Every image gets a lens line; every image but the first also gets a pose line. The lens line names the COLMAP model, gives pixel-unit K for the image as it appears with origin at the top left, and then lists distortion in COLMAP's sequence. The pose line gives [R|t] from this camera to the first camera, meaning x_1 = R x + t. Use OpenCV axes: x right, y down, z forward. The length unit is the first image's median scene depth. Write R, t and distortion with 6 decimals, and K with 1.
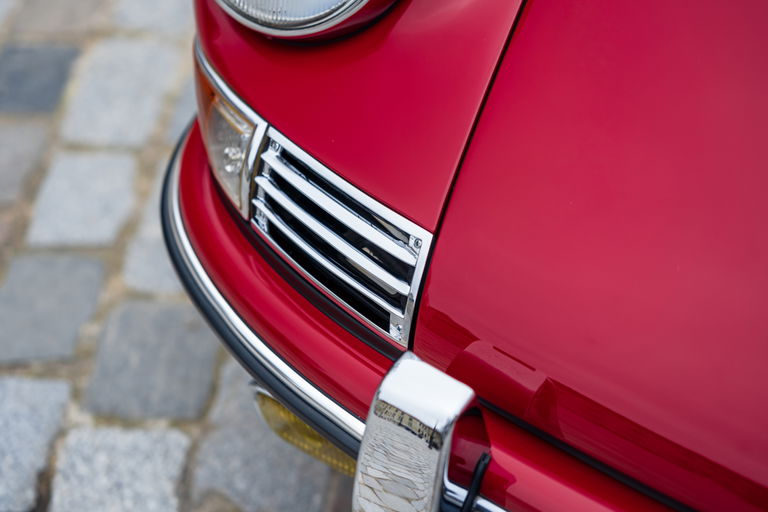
lens RADIAL K [[1148.2, 0, 384.0], [0, 1148.2, 256.0], [0, 0, 1]] dist [-0.011448, 0.021671]
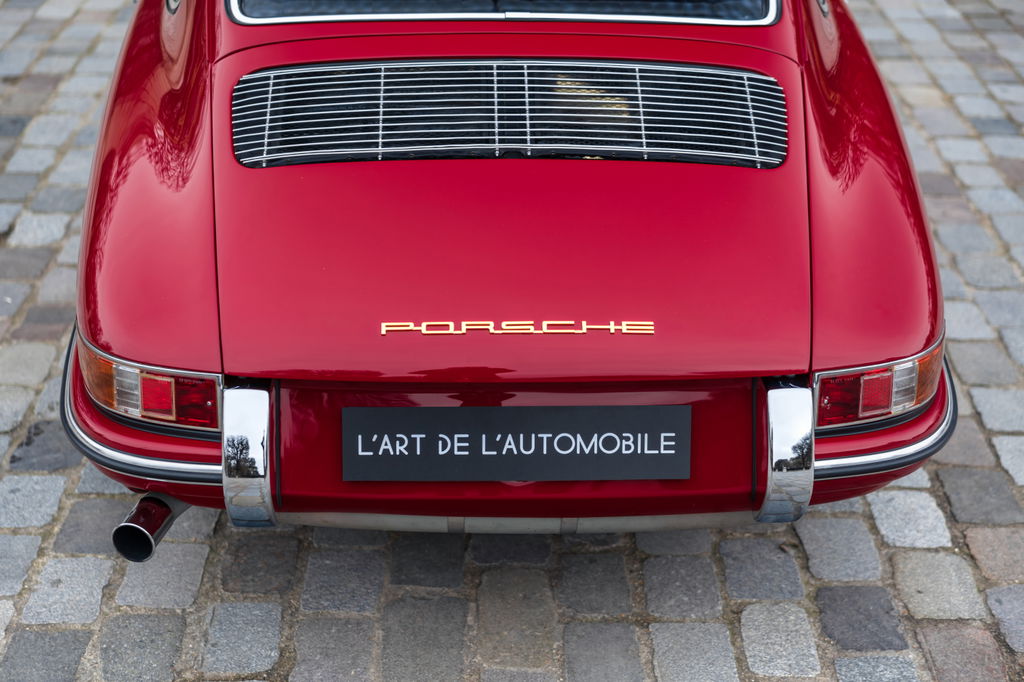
lens RADIAL K [[1530.9, 0, 512.0], [0, 1530.9, 341.0], [0, 0, 1]] dist [-0.011448, 0.021671]
pose [[0.997346, 0.002137, 0.072779, 0.474549], [0.016101, 0.968350, -0.249077, 1.104423], [-0.071007, 0.249587, 0.965745, -1.929387]]
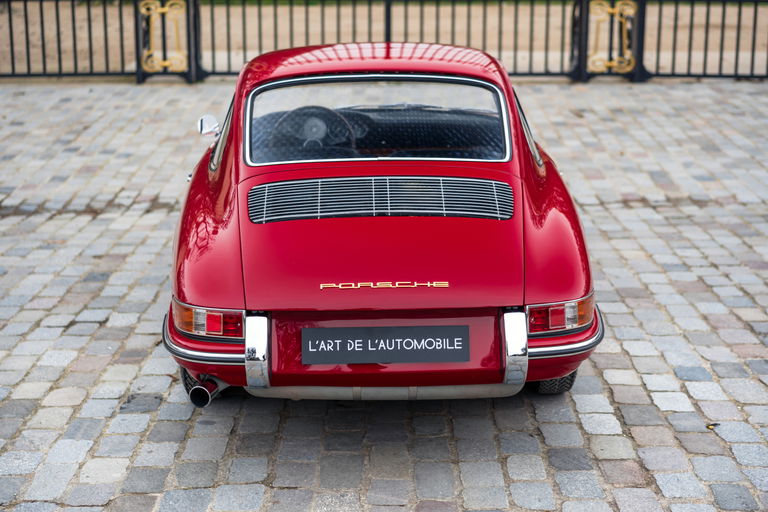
lens RADIAL K [[1148.2, 0, 384.0], [0, 1148.2, 256.0], [0, 0, 1]] dist [-0.011448, 0.021671]
pose [[0.998537, -0.002750, 0.054010, 0.459268], [0.028167, 0.878992, -0.476005, 1.820562], [-0.046165, 0.476829, 0.877783, -2.630477]]
